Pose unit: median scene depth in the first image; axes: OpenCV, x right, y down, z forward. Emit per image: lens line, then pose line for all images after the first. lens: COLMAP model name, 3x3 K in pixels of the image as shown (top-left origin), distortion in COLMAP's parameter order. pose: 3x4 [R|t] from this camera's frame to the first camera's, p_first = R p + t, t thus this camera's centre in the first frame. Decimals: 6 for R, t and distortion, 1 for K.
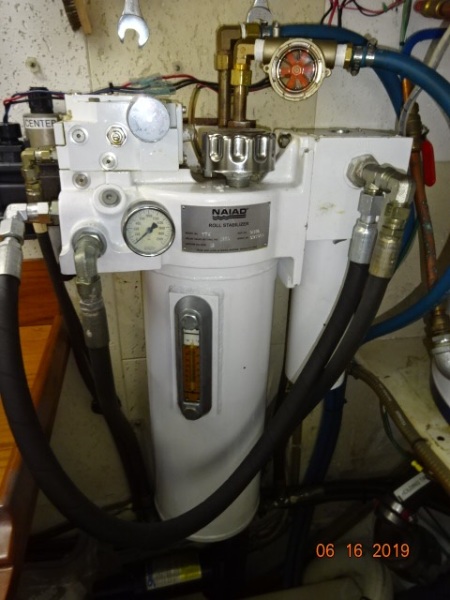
lens RADIAL K [[446.9, 0, 224.4], [0, 446.9, 300.7], [0, 0, 1]] dist [0.004220, 0.001092]
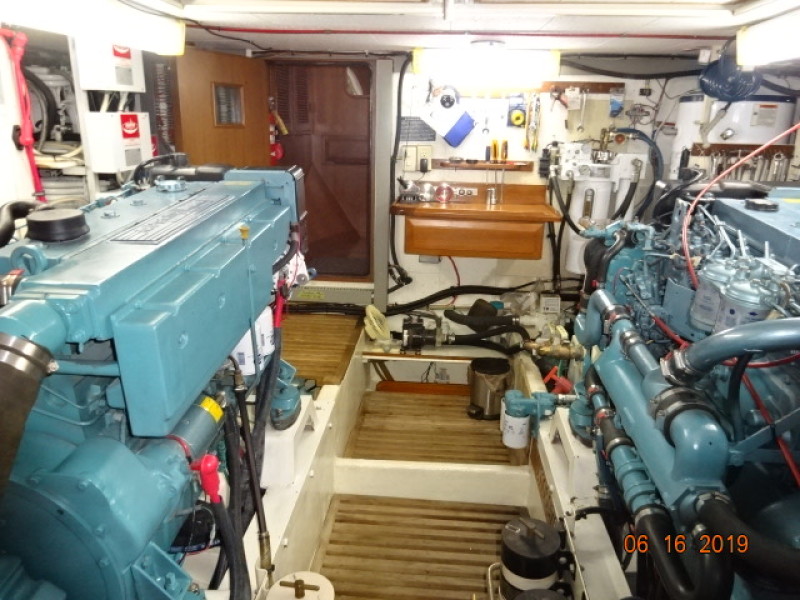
lens RADIAL K [[595.8, 0, 399.1], [0, 595.8, 297.9], [0, 0, 1]] dist [0.004220, 0.001092]
pose [[0.964938, 0.093168, -0.245386, -0.334897], [-0.133741, 0.978942, -0.154227, 2.109929], [0.225850, 0.181638, 0.957079, -4.604376]]
